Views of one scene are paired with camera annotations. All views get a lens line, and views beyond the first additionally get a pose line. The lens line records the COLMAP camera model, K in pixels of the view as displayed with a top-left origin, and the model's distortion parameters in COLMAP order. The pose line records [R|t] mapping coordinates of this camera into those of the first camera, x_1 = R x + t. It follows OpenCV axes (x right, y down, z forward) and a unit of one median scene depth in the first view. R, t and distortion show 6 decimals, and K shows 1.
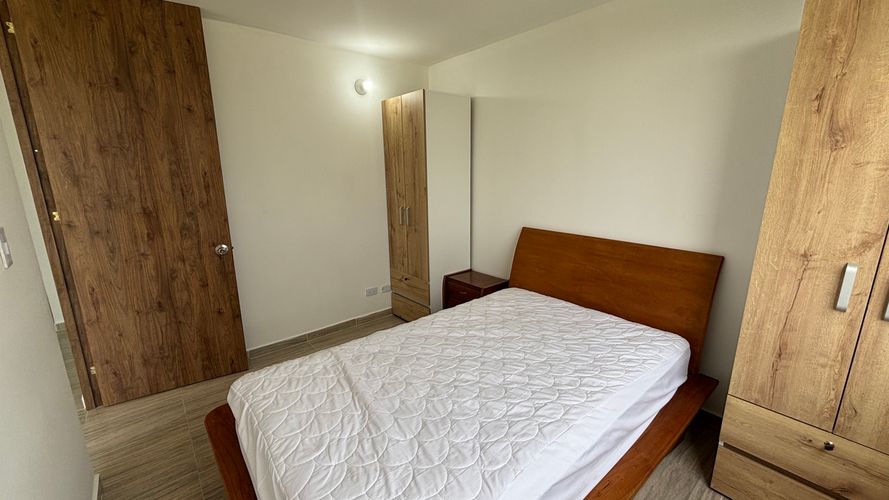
lens RADIAL K [[359.5, 0, 443.8], [0, 359.5, 248.5], [0, 0, 1]] dist [0.001906, -0.000966]
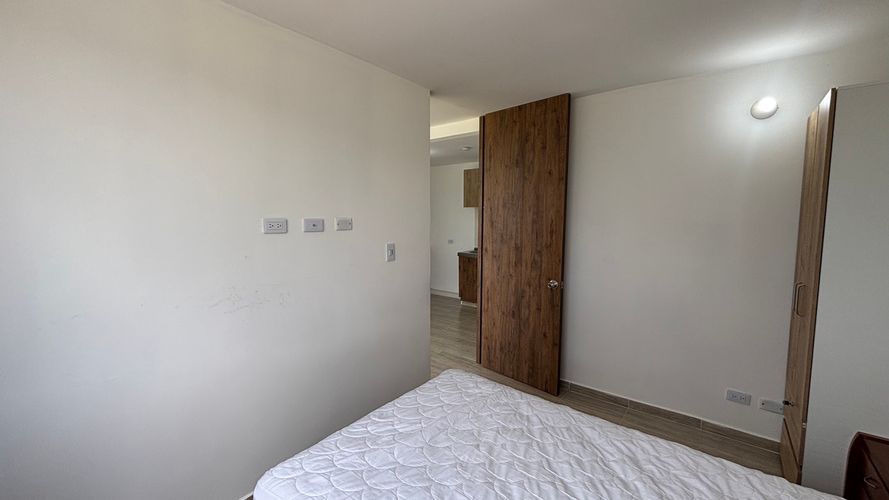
lens RADIAL K [[359.5, 0, 443.8], [0, 359.5, 248.5], [0, 0, 1]] dist [0.001906, -0.000966]
pose [[0.190448, 0.099311, -0.976661, 0.511204], [-0.217511, 0.974412, 0.056668, -0.110679], [0.957298, 0.201642, 0.207176, 0.414043]]
